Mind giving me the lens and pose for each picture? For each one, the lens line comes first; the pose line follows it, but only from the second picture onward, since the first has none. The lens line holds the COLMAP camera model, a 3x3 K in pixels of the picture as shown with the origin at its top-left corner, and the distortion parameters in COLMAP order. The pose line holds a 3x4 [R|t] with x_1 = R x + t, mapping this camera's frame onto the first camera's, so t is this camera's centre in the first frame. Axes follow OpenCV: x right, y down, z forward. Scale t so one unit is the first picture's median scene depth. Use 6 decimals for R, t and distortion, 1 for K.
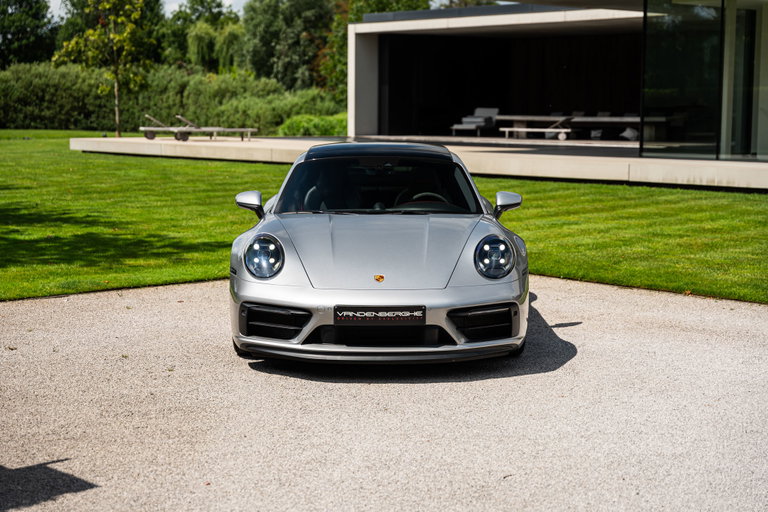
lens RADIAL K [[1394.2, 0, 384.0], [0, 1394.2, 256.0], [0, 0, 1]] dist [0.040513, 0.135404]
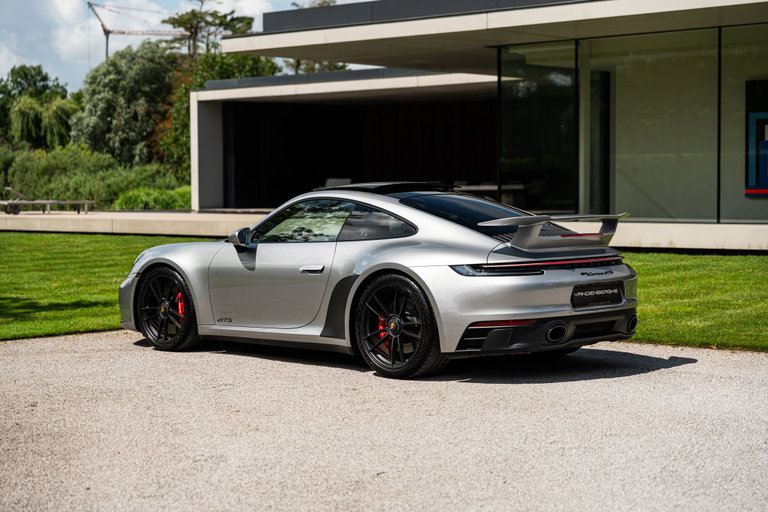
lens RADIAL K [[1502.6, 0, 384.0], [0, 1502.6, 256.0], [0, 0, 1]] dist [0.009377, 0.500738]
pose [[0.994391, -0.015966, 0.104551, -0.003234], [0.022337, 0.997945, -0.060052, 0.008920], [-0.103378, 0.062051, 0.992705, -0.016355]]
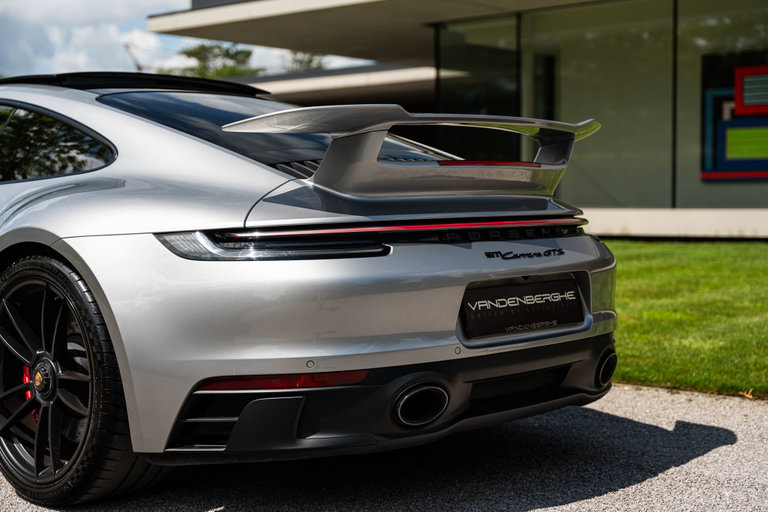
lens RADIAL K [[1203.1, 0, 384.0], [0, 1203.1, 256.0], [0, 0, 1]] dist [0.006609, 0.033782]
pose [[0.993416, -0.016256, 0.113402, 0.035843], [0.022905, 0.998078, -0.057576, 0.002773], [-0.112248, 0.059795, 0.991880, 0.134999]]
